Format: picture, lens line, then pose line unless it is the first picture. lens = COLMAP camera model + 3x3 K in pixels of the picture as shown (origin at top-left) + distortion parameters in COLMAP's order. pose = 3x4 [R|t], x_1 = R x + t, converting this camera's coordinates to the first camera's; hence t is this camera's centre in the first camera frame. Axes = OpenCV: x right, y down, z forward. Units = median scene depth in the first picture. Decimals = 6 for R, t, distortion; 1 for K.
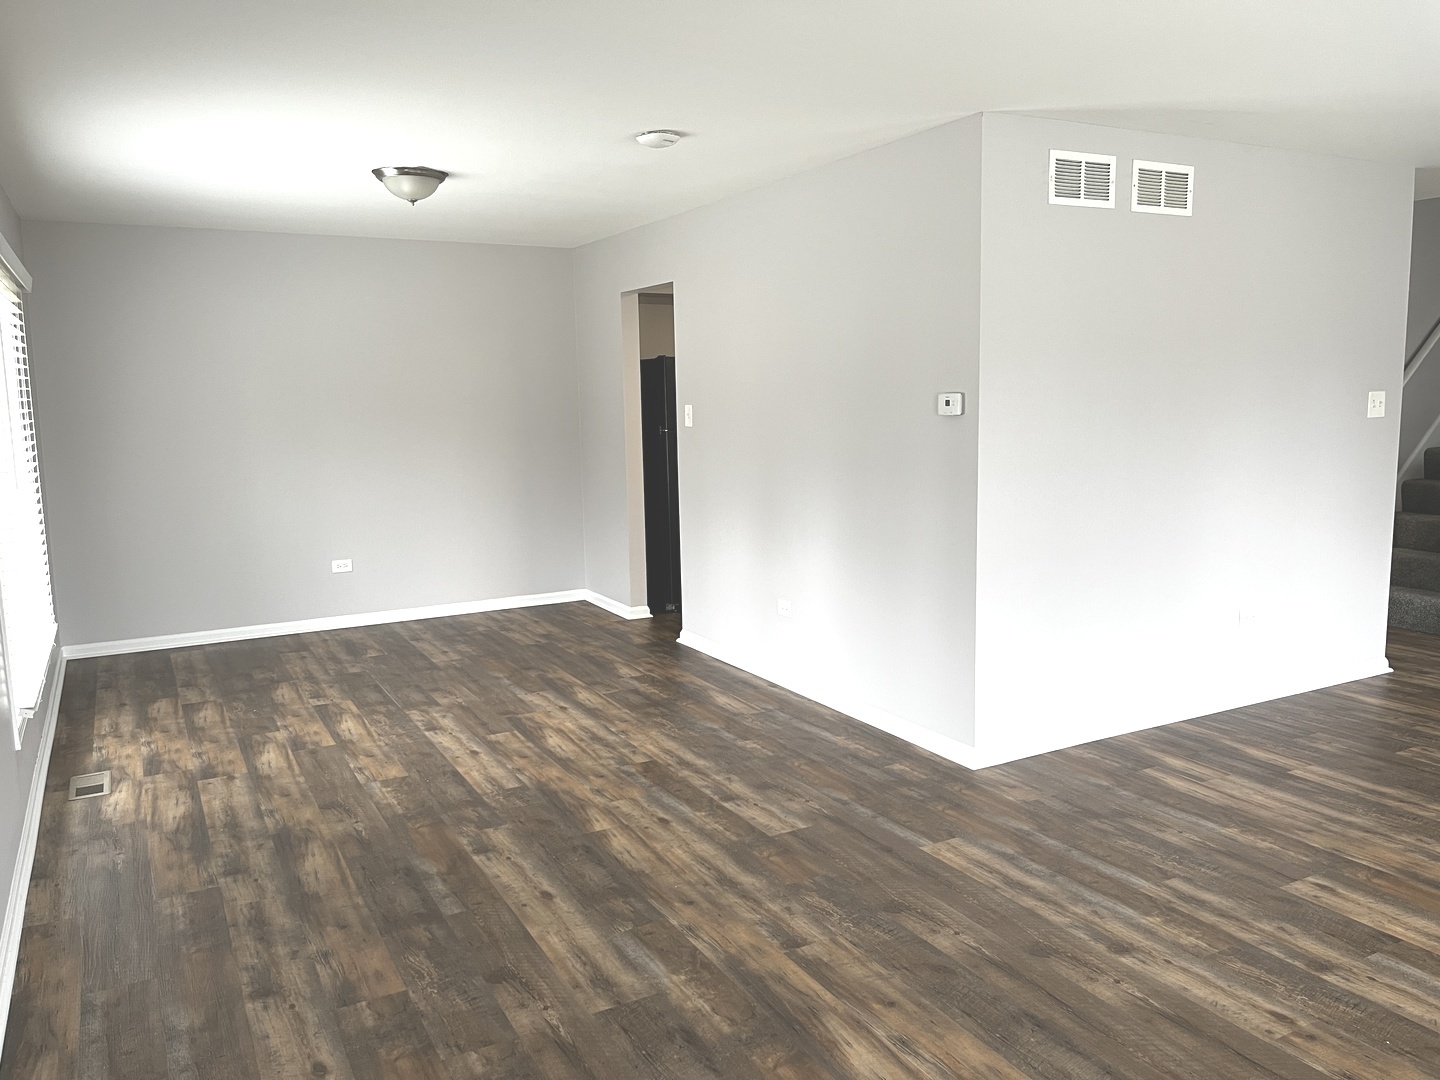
lens RADIAL K [[1084.5, 0, 715.5], [0, 1084.5, 539.0], [0, 0, 1]] dist [0.068260, -0.095019]
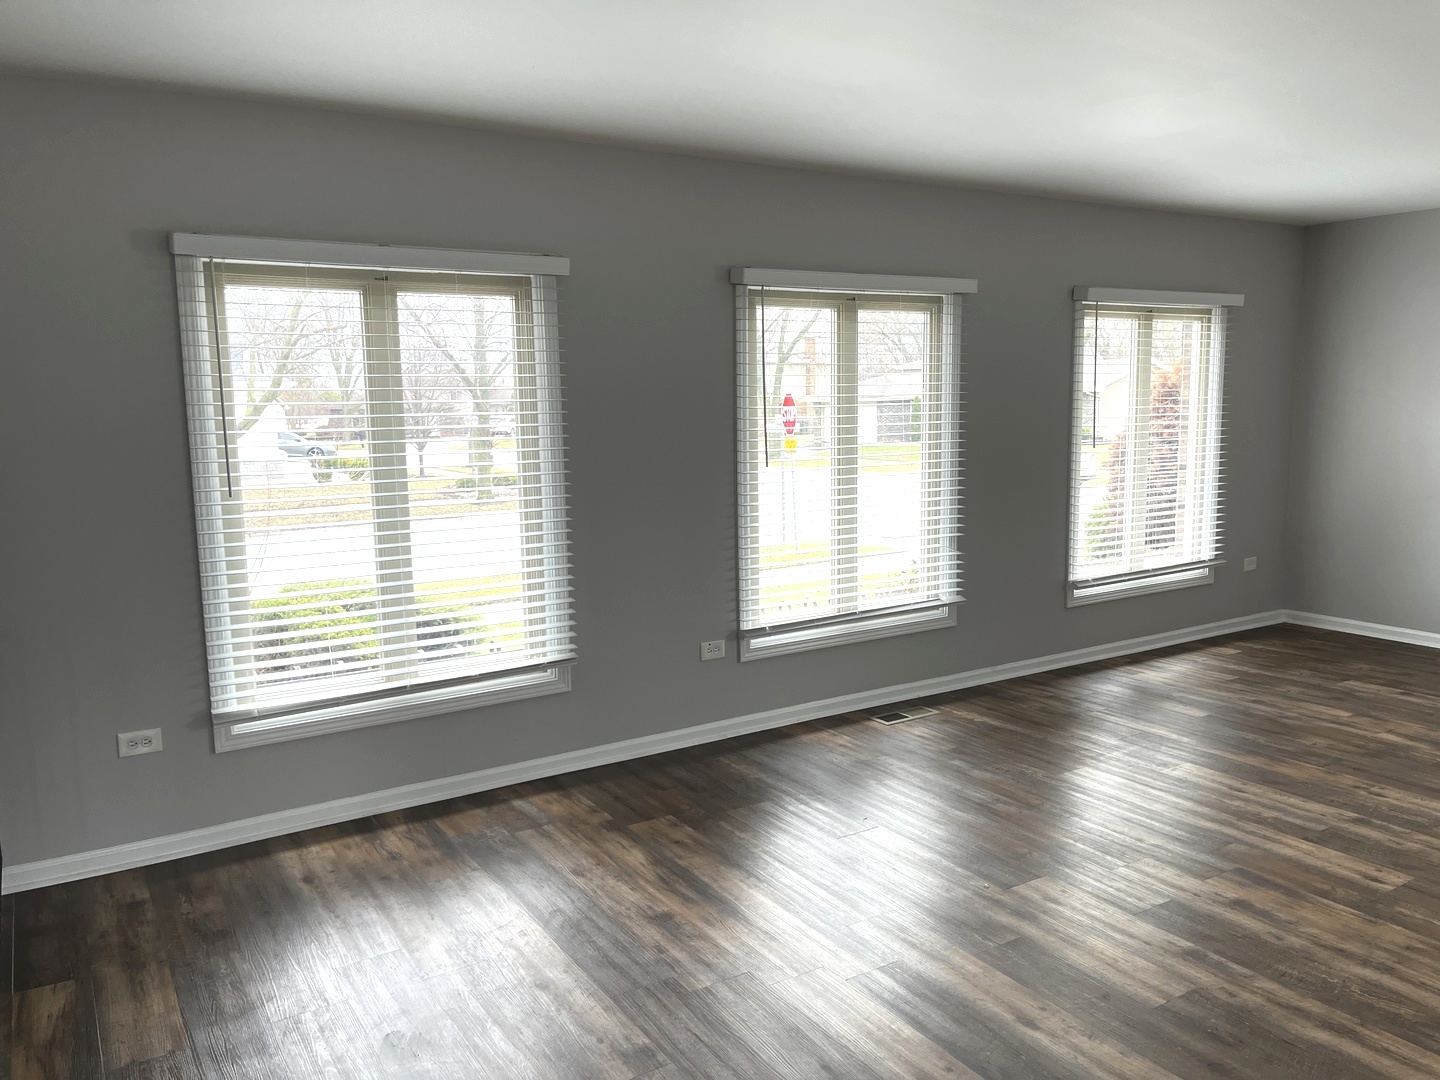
lens RADIAL K [[1084.5, 0, 715.5], [0, 1084.5, 539.0], [0, 0, 1]] dist [0.068260, -0.095019]
pose [[-0.997346, 0.047598, -0.055094, 1.023711], [0.031517, 0.964385, 0.262617, -0.238591], [0.065631, 0.260183, -0.963326, 1.576408]]
